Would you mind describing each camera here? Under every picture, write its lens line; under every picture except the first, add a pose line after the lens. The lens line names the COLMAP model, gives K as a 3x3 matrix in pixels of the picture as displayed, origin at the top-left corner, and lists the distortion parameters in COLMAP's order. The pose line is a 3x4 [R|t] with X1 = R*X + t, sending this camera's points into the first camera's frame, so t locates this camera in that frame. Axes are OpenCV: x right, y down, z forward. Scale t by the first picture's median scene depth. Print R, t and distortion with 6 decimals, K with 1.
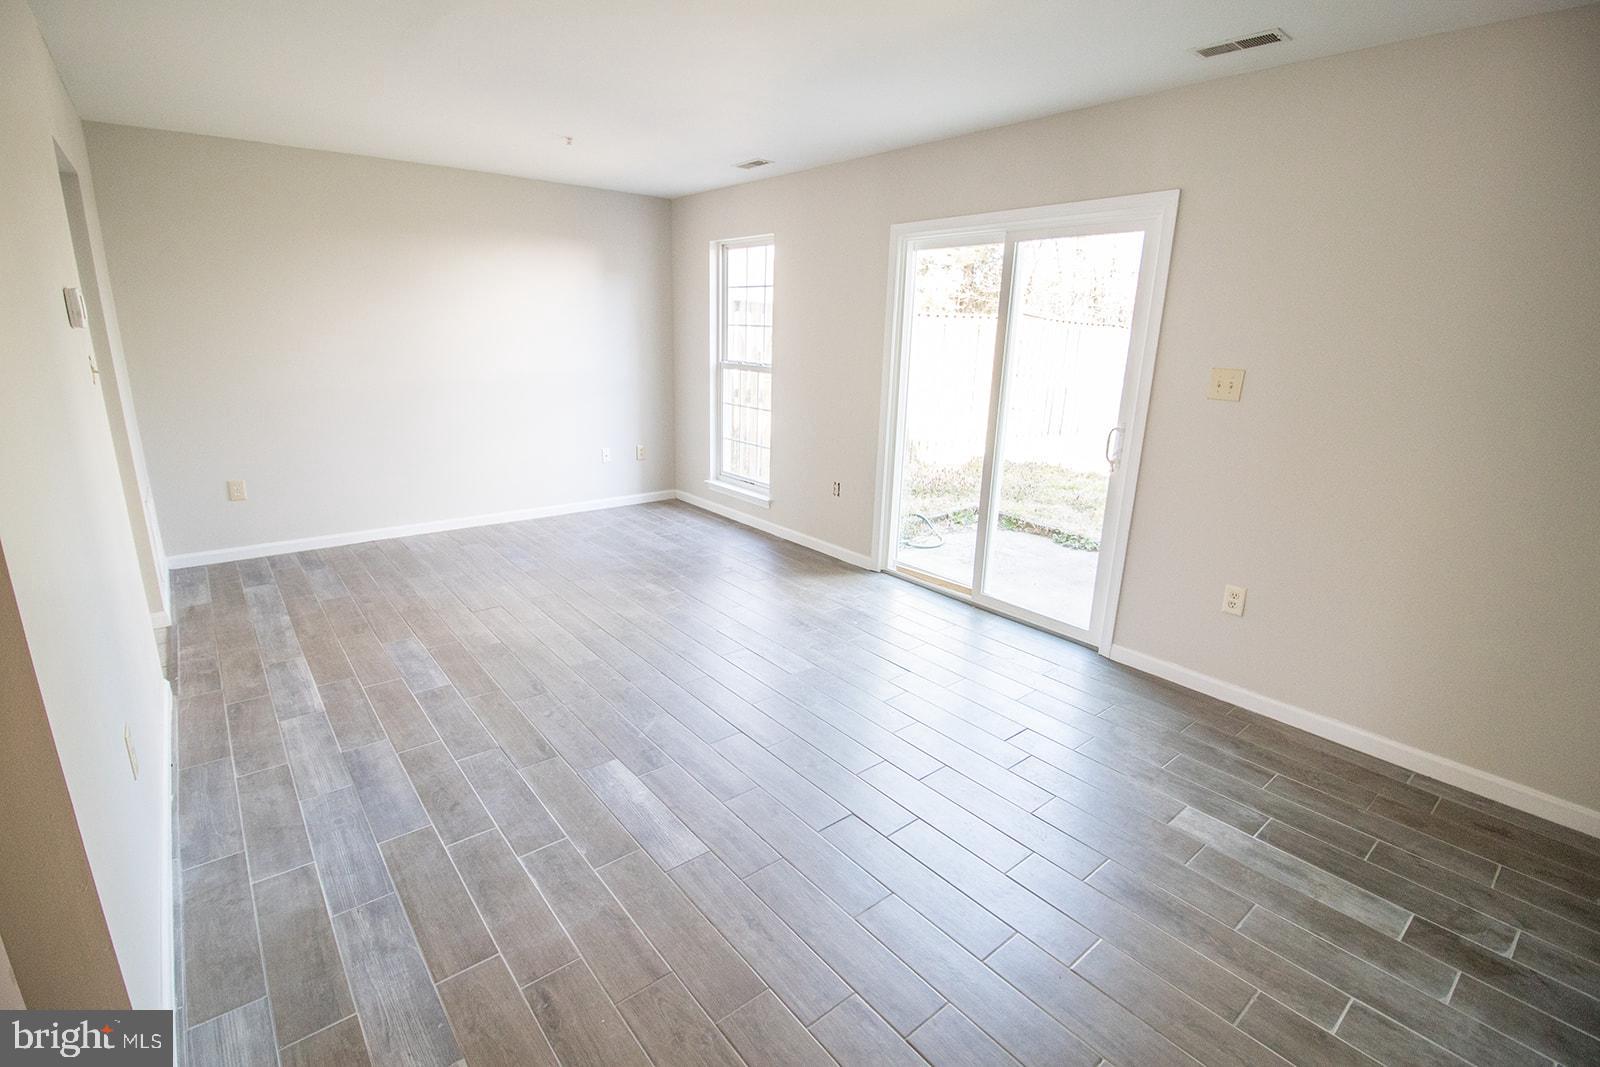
lens RADIAL K [[739.5, 0, 794.5], [0, 739.5, 524.3], [0, 0, 1]] dist [-0.009787, -0.003679]
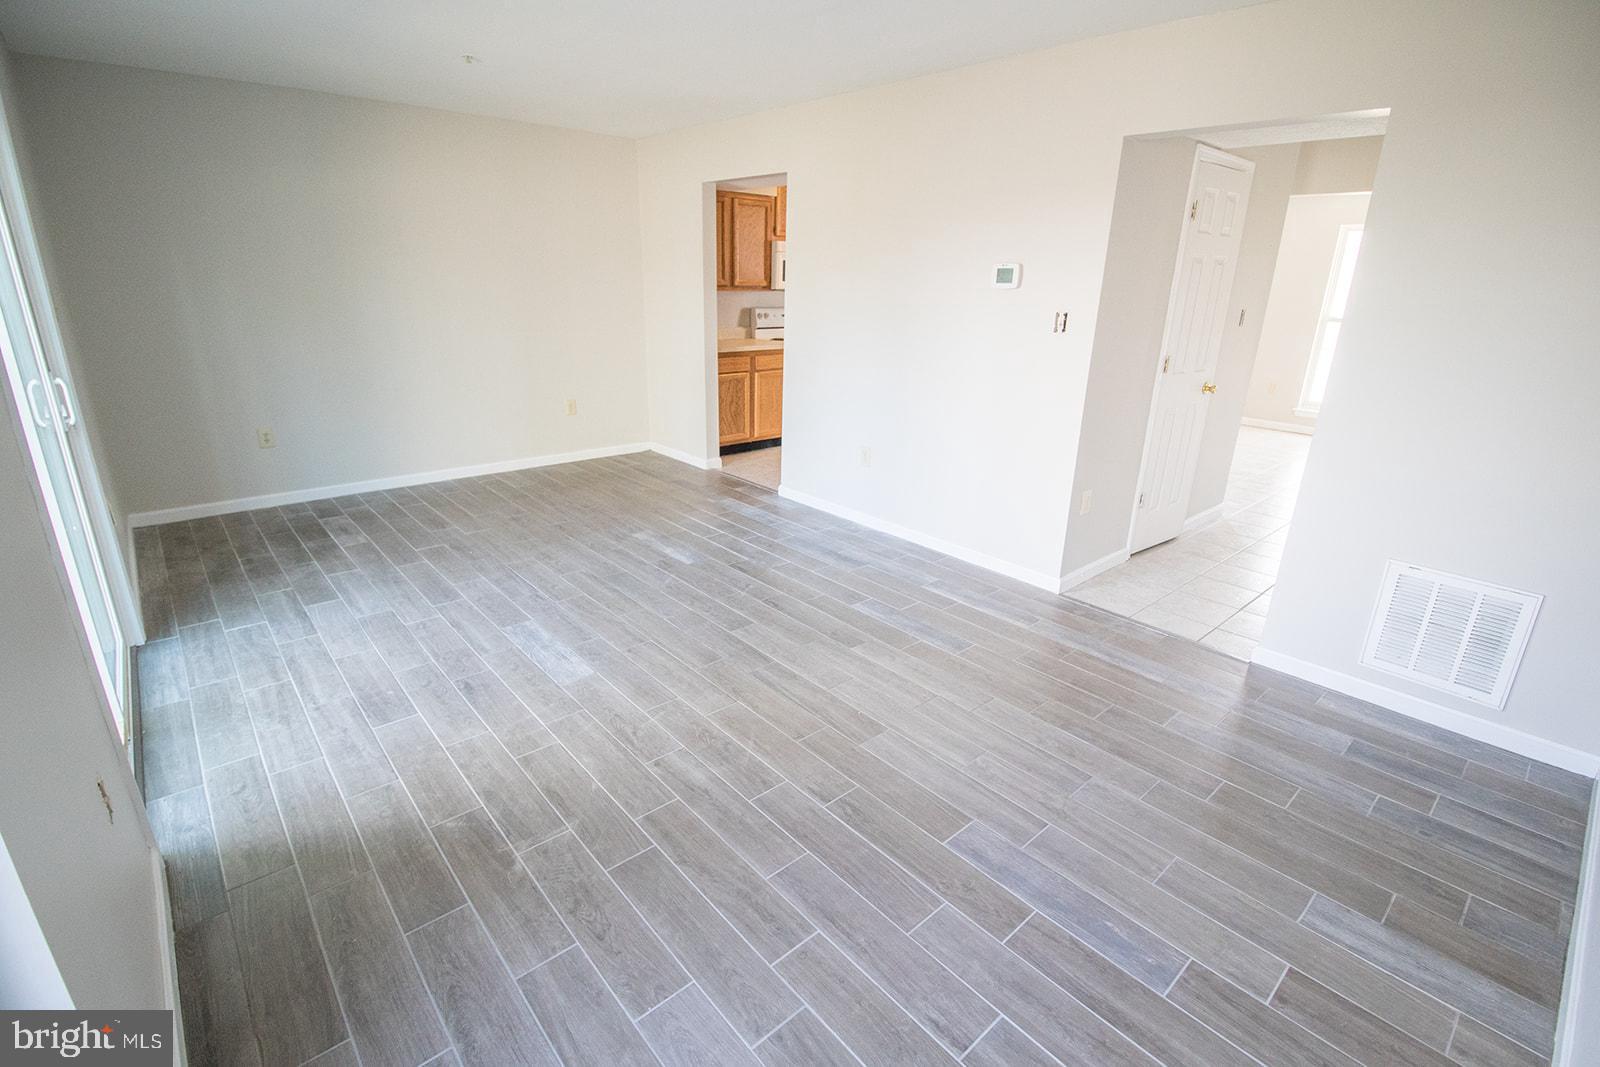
lens RADIAL K [[739.5, 0, 793.8], [0, 739.5, 537.3], [0, 0, 1]] dist [-0.009787, -0.003679]
pose [[-0.998099, -0.035566, -0.050339, -0.274628], [-0.057765, 0.824637, 0.562705, -0.427545], [0.021499, 0.564543, -0.825123, 1.603027]]
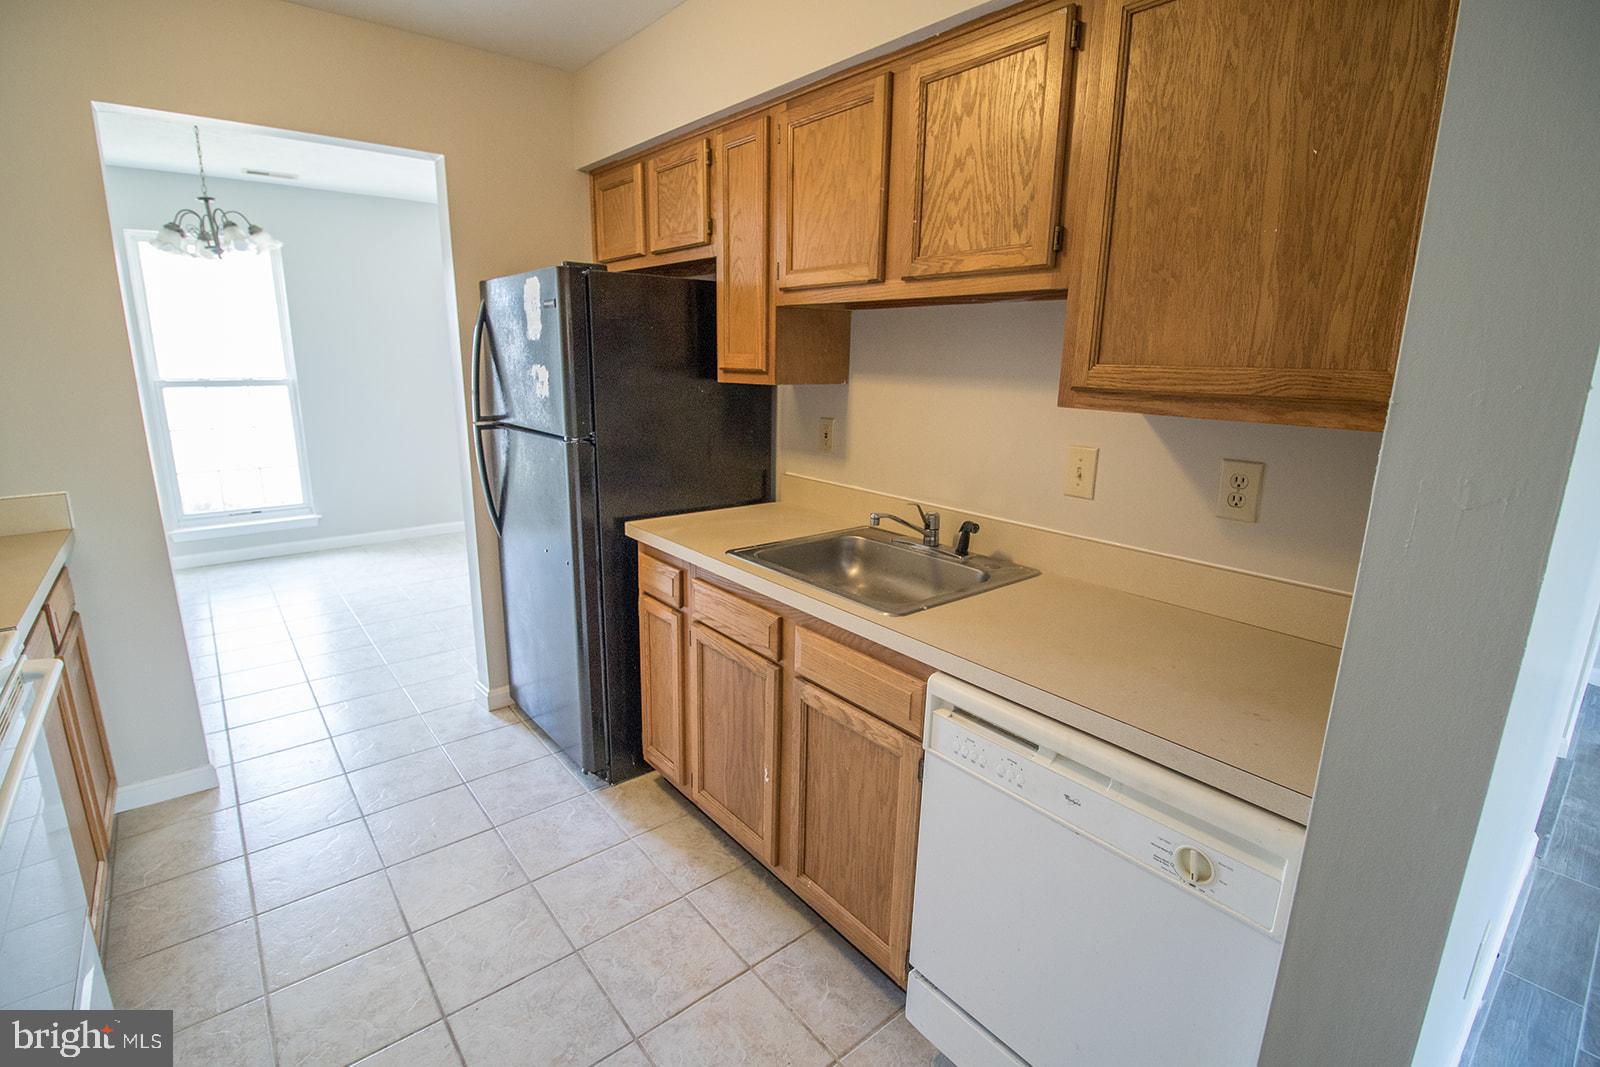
lens RADIAL K [[739.5, 0, 792.4], [0, 739.5, 530.1], [0, 0, 1]] dist [-0.009787, -0.003679]
pose [[0.000639, 0.208588, -0.978003, -0.155586], [-0.275866, 0.940090, 0.200322, -0.019297], [0.961196, 0.269670, 0.058143, 0.106419]]
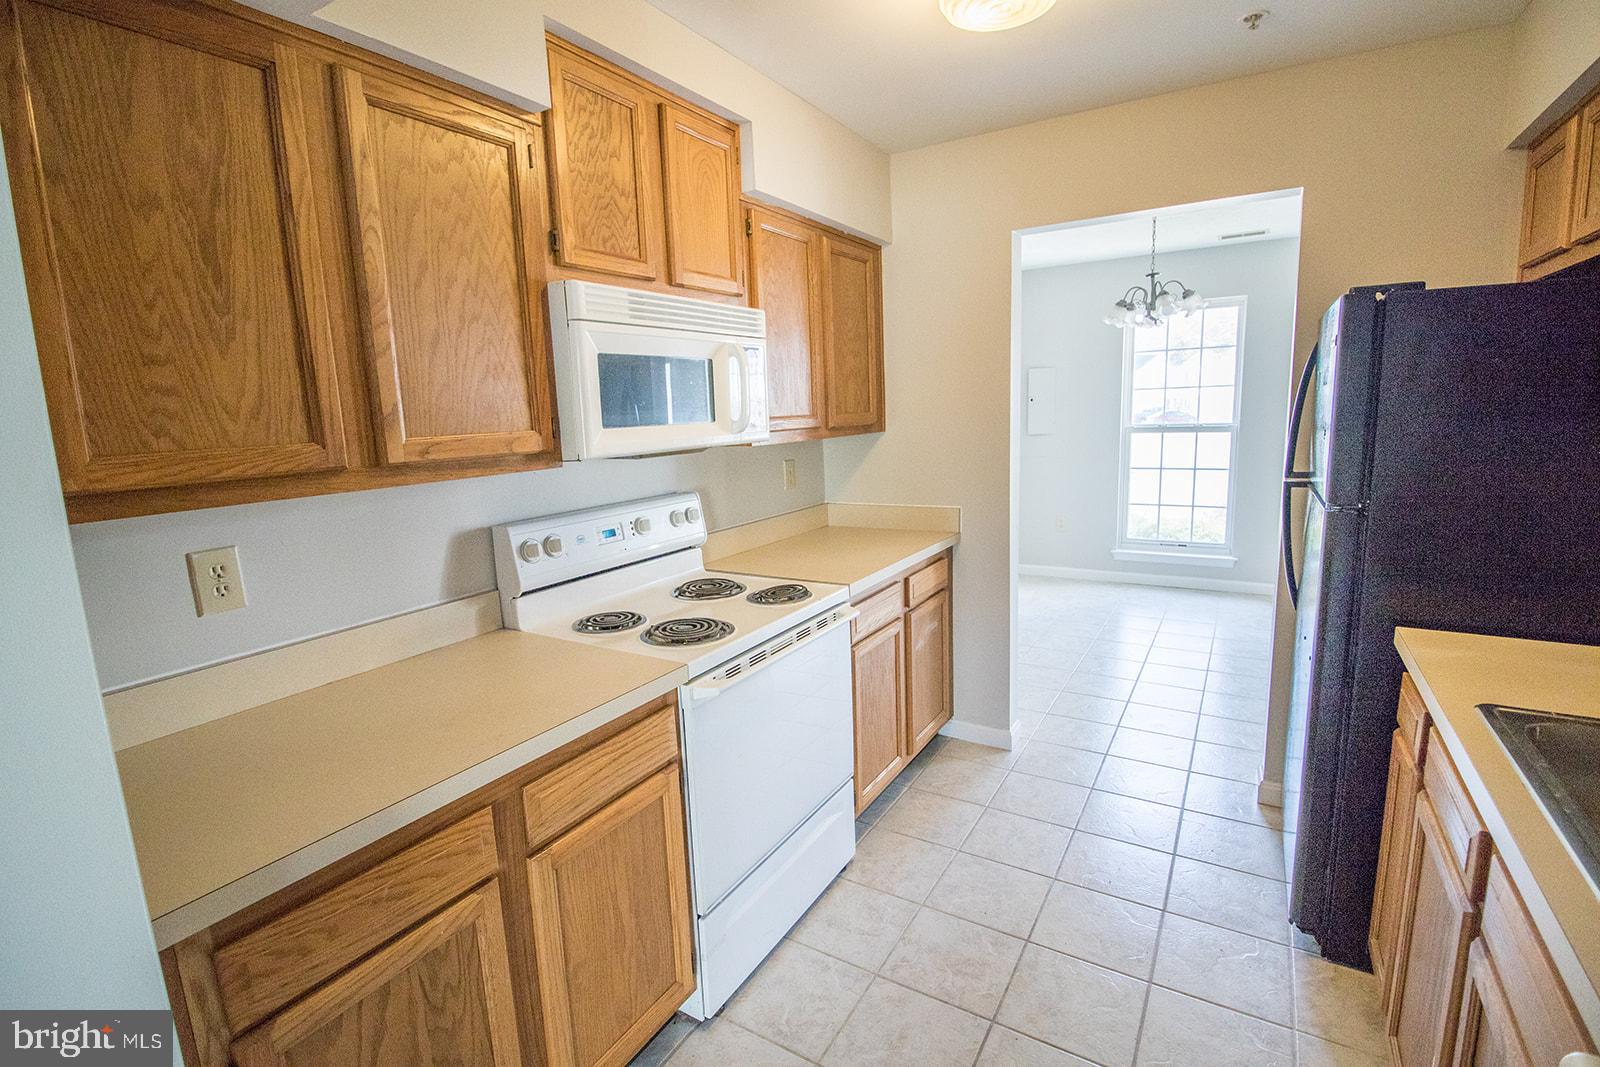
lens RADIAL K [[739.5, 0, 796.0], [0, 739.5, 529.8], [0, 0, 1]] dist [-0.009787, -0.003679]
pose [[-0.945365, 0.062503, -0.319965, -0.276221], [-0.073110, 0.915807, 0.394909, -0.069696], [0.317709, 0.396726, -0.861202, 0.257373]]
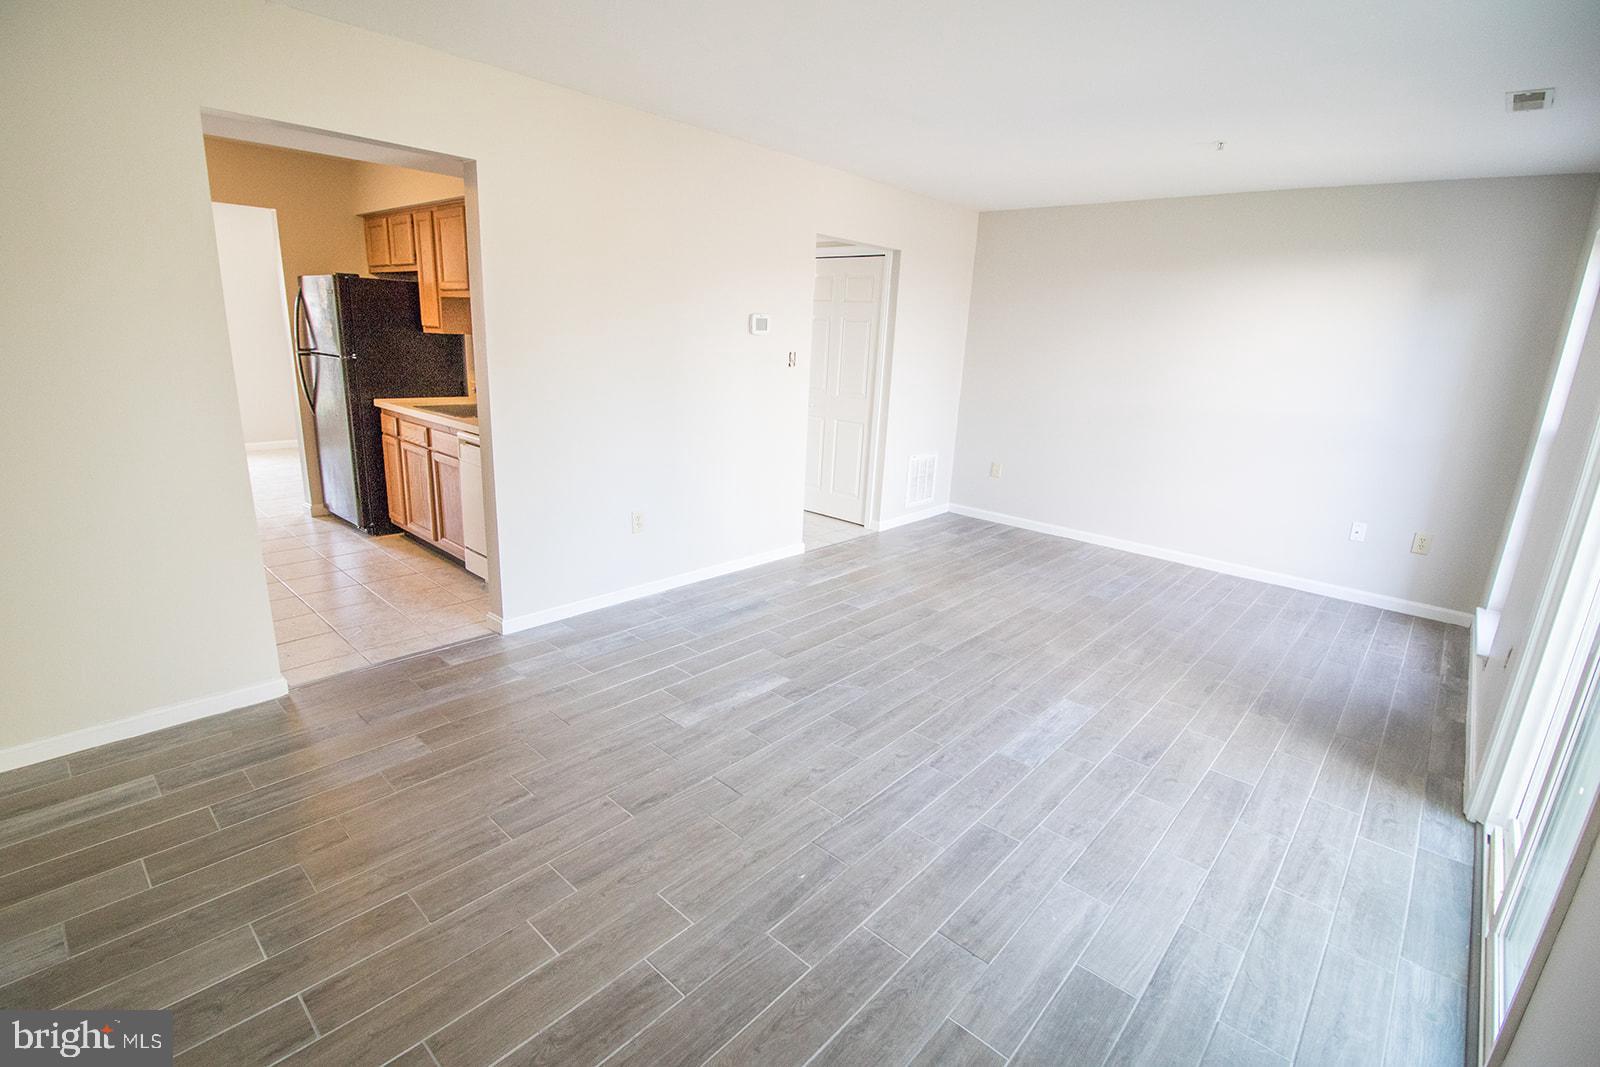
lens RADIAL K [[739.5, 0, 792.0], [0, 739.5, 531.0], [0, 0, 1]] dist [-0.009787, -0.003679]
pose [[0.146006, 0.242154, -0.959189, 0.638422], [-0.297256, 0.935513, 0.190929, -0.109996], [0.943568, 0.257248, 0.208572, 0.489319]]
